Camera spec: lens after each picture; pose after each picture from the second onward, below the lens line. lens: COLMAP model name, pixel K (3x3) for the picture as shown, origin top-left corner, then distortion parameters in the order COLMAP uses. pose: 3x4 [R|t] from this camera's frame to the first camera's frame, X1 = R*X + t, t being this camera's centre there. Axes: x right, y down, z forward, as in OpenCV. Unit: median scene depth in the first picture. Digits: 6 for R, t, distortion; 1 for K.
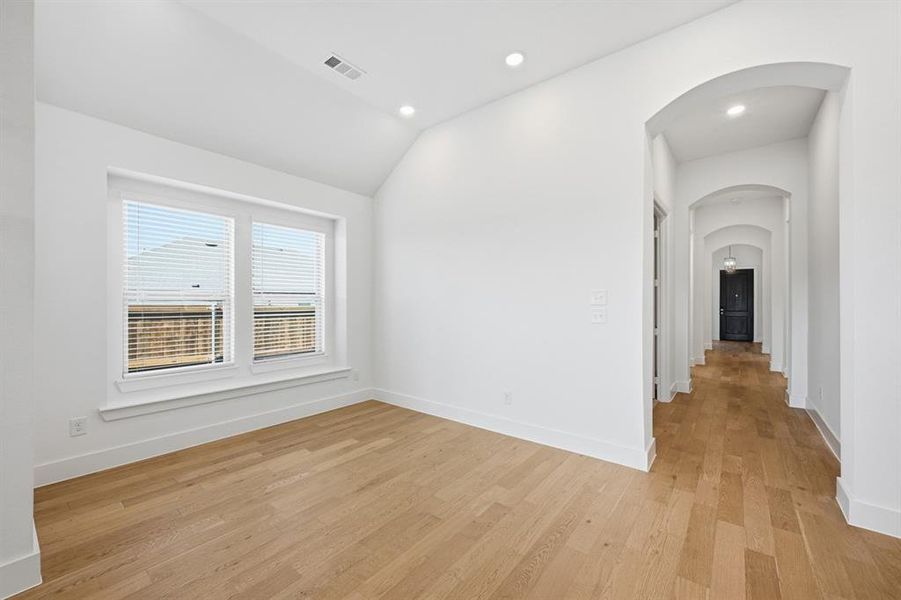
lens RADIAL K [[358.7, 0, 452.9], [0, 358.7, 304.5], [0, 0, 1]] dist [-0.000725, 0.000036]
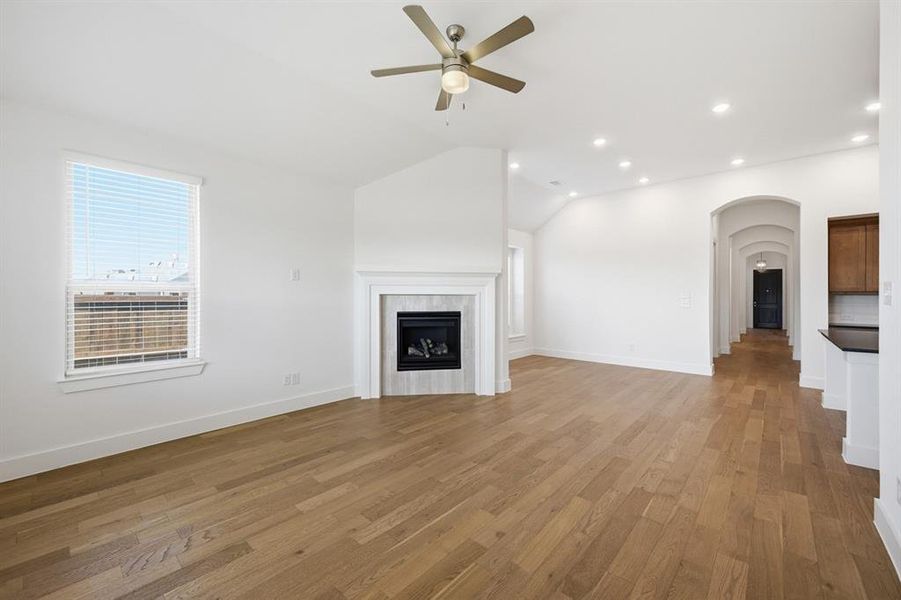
lens RADIAL K [[358.7, 0, 454.1], [0, 358.7, 298.4], [0, 0, 1]] dist [-0.000725, 0.000036]
pose [[0.998132, 0.001750, -0.061068, -0.231714], [-0.001564, 0.999994, 0.003093, -0.001698], [0.061073, -0.002992, 0.998129, -0.330077]]
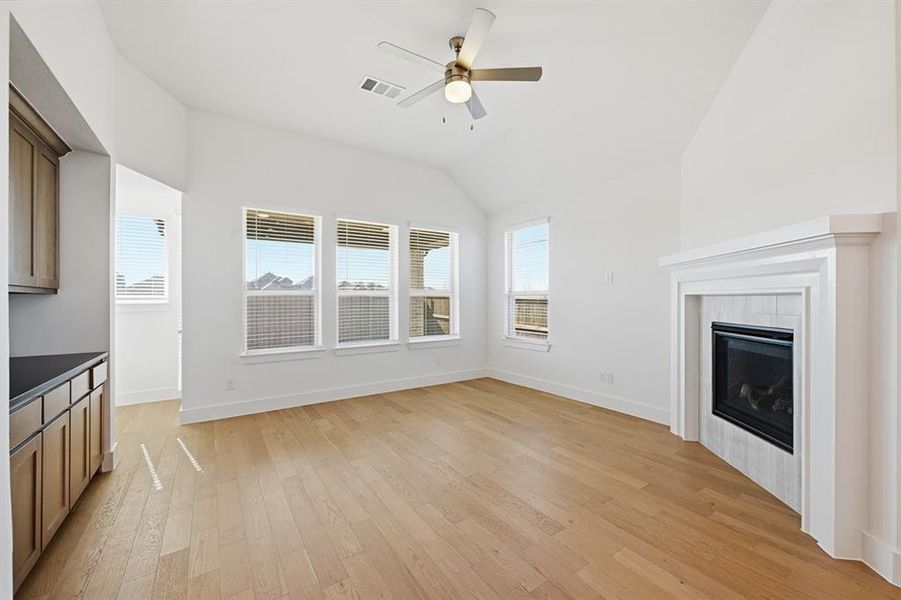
lens RADIAL K [[358.7, 0, 451.3], [0, 358.7, 297.4], [0, 0, 1]] dist [-0.000725, 0.000036]
pose [[-0.302066, -0.003084, -0.953282, 0.220943], [0.002160, 0.999990, -0.003919, -0.002695], [0.953285, -0.003243, -0.302056, 0.290887]]
